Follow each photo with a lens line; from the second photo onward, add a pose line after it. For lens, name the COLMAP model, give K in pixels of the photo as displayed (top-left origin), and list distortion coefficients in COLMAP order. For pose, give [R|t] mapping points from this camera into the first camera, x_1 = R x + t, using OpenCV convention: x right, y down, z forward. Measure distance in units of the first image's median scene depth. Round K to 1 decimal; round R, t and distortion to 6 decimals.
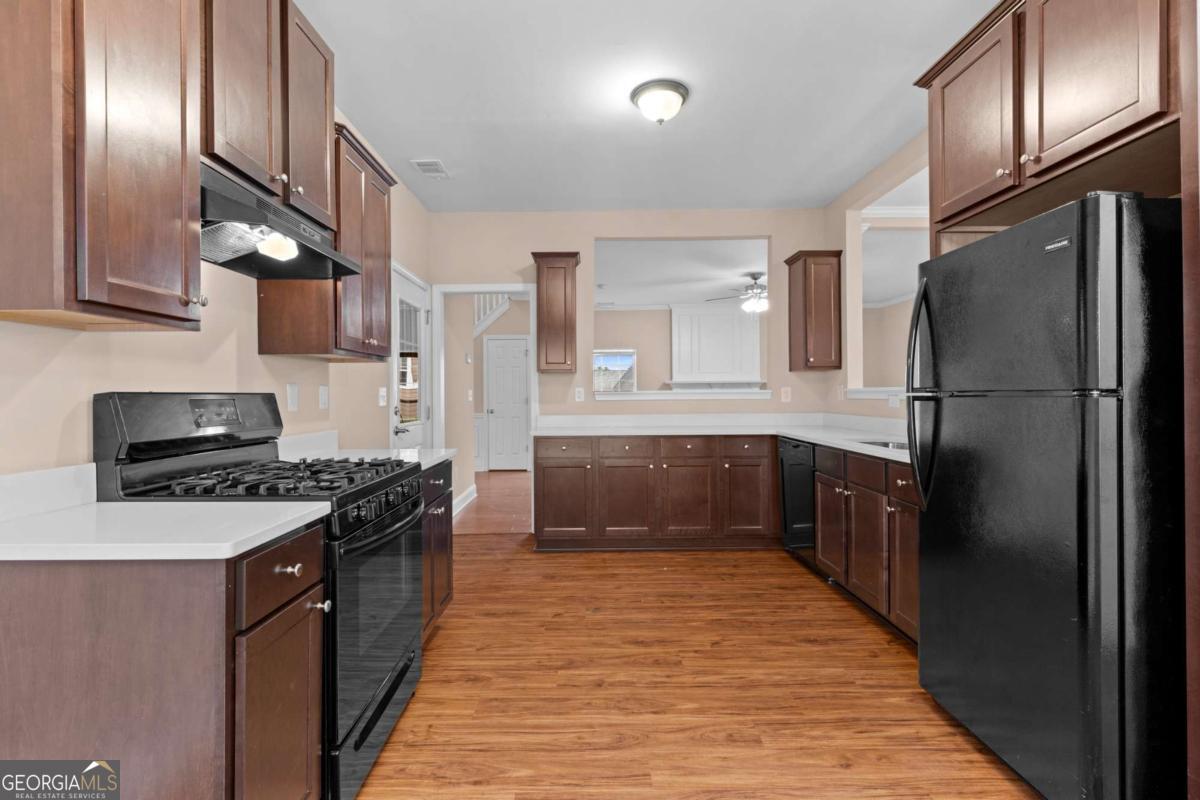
lens RADIAL K [[571.7, 0, 614.2], [0, 571.7, 404.8], [0, 0, 1]] dist [0.002185, -0.001497]
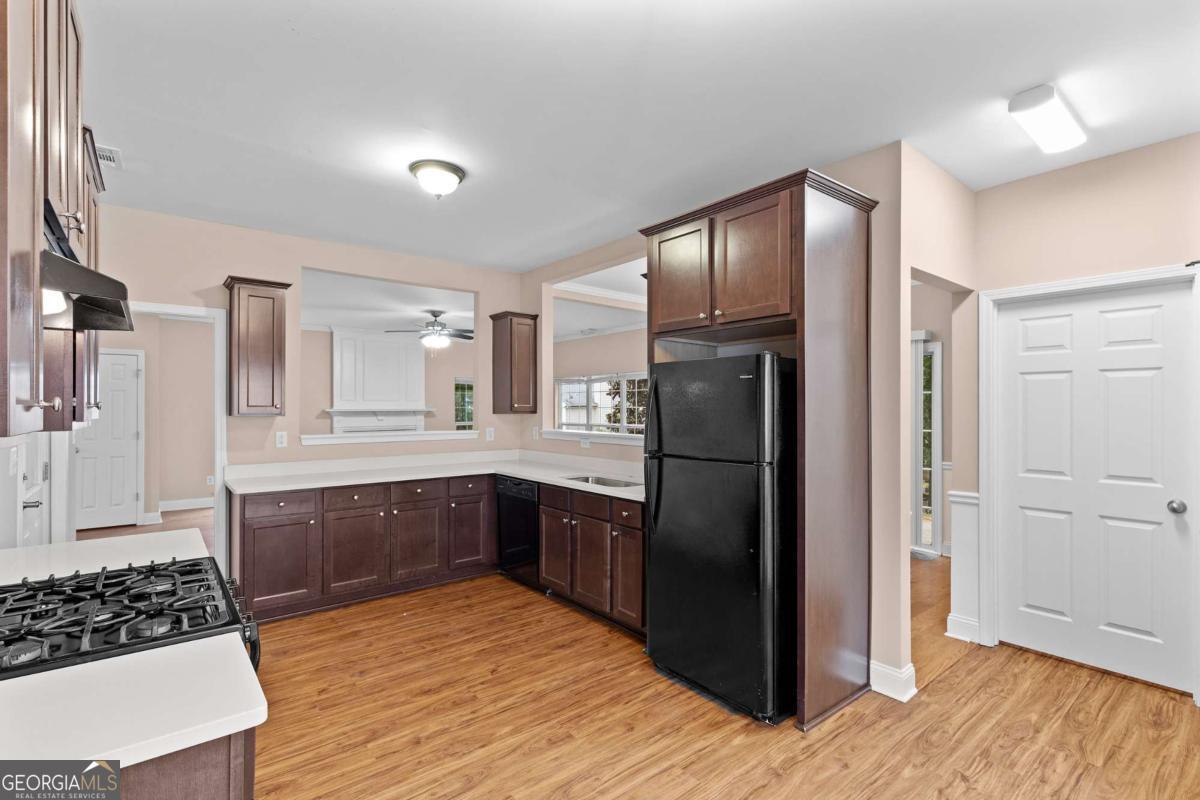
lens RADIAL K [[571.7, 0, 614.2], [0, 571.7, 404.8], [0, 0, 1]] dist [0.002185, -0.001497]
pose [[0.758440, 0.009972, 0.651667, -0.367844], [-0.007614, 0.999950, -0.006440, -0.103820], [-0.651699, -0.000077, 0.758478, -0.024647]]
